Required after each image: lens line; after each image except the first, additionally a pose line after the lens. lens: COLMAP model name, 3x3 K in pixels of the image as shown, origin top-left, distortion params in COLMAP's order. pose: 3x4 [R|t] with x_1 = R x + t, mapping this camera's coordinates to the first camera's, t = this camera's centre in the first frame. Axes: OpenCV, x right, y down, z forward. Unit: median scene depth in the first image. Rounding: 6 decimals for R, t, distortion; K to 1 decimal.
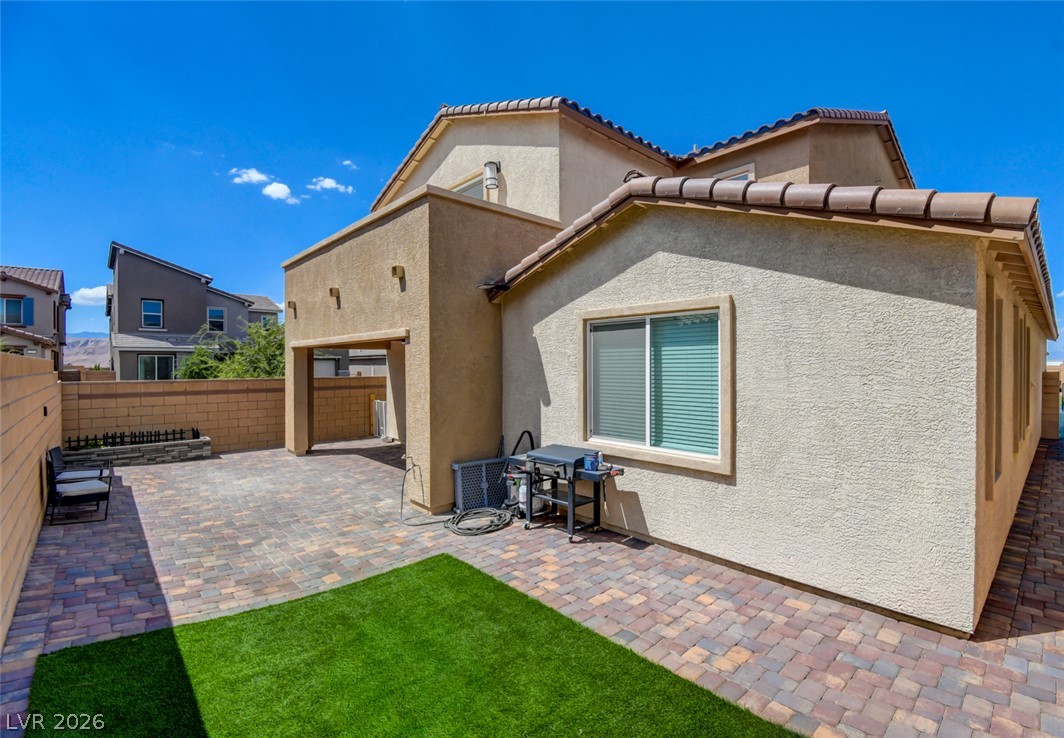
lens RADIAL K [[485.2, 0, 533.5], [0, 485.2, 367.1], [0, 0, 1]] dist [0.018622, -0.028736]
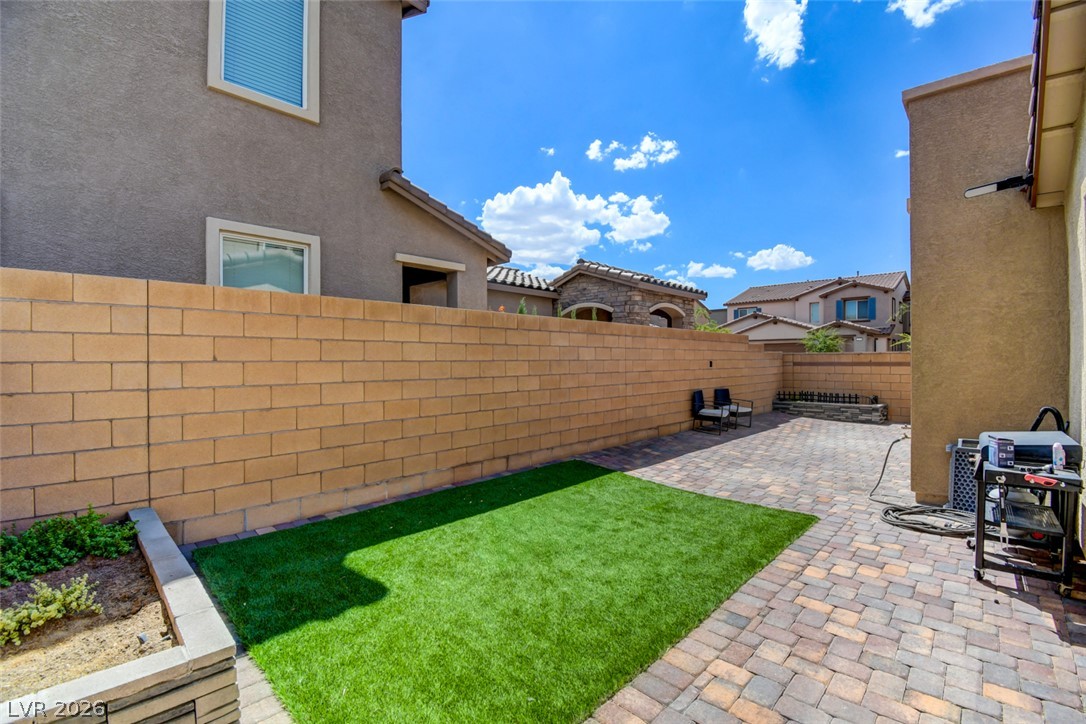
lens RADIAL K [[473.0, 0, 559.9], [0, 473.0, 362.4], [0, 0, 1]] dist [-0.022860, -0.000242]
pose [[0.071710, 0.007788, -0.997395, 0.354806], [-0.000402, 0.999970, 0.007779, 0.049640], [0.997425, -0.000157, 0.071711, 0.253953]]
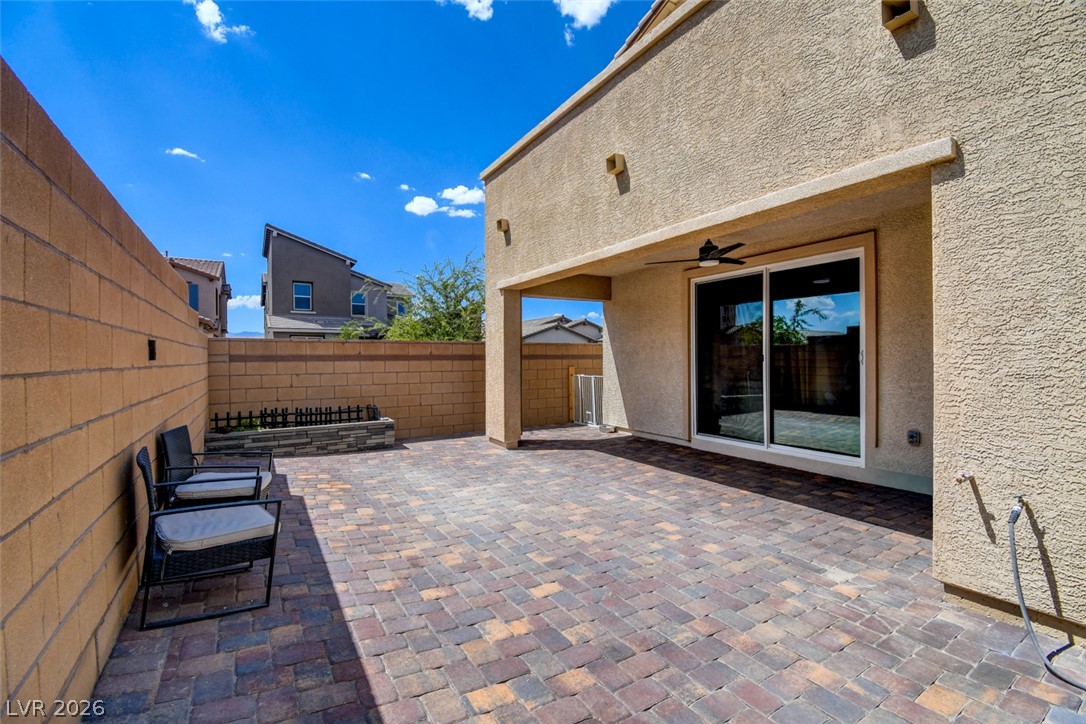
lens RADIAL K [[469.8, 0, 525.5], [0, 469.8, 361.0], [0, 0, 1]] dist [0.001605, -0.000077]
pose [[0.977698, -0.002493, -0.209999, -0.378083], [0.002856, 0.999995, 0.001426, 0.068849], [0.209995, -0.001994, 0.977700, 0.421913]]
